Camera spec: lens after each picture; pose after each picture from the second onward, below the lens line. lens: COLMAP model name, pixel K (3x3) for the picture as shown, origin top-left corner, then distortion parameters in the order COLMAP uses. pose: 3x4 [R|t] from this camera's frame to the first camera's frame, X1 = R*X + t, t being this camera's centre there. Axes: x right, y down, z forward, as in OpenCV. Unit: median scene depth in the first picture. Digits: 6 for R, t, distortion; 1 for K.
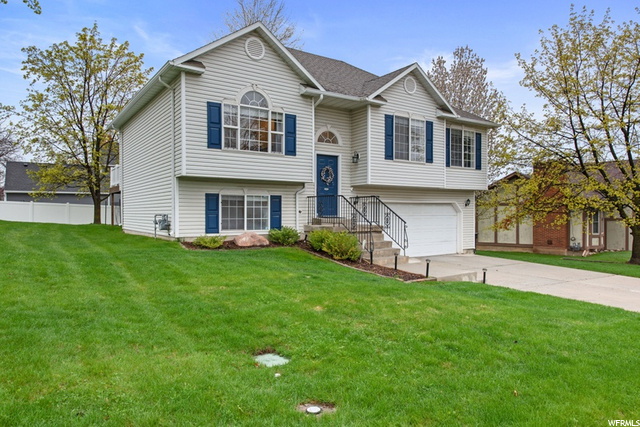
lens RADIAL K [[428.6, 0, 323.2], [0, 428.6, 212.8], [0, 0, 1]] dist [0.002927, 0.000937]
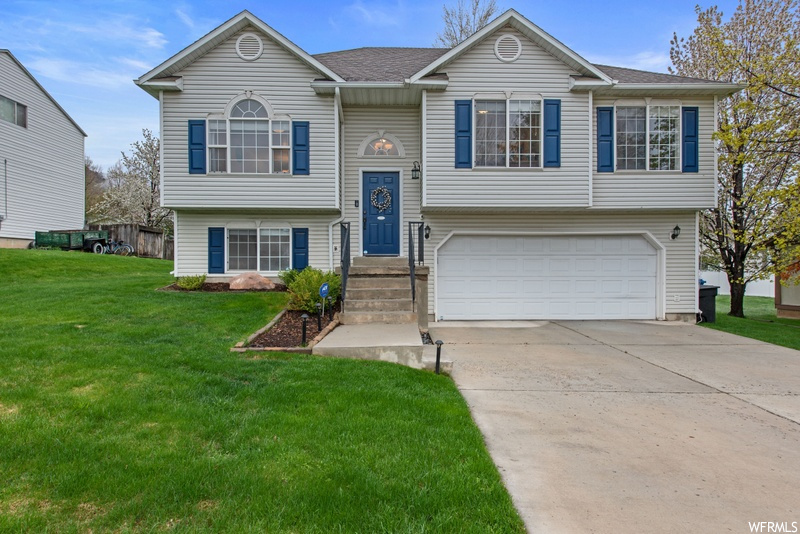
lens RADIAL K [[445.6, 0, 400.0], [0, 445.6, 268.8], [0, 0, 1]] dist [0.001534, -0.001239]
pose [[0.835487, 0.002863, -0.549503, 0.517994], [-0.000161, 0.999988, 0.004965, 0.032298], [0.549510, -0.004060, 0.835477, 0.428182]]
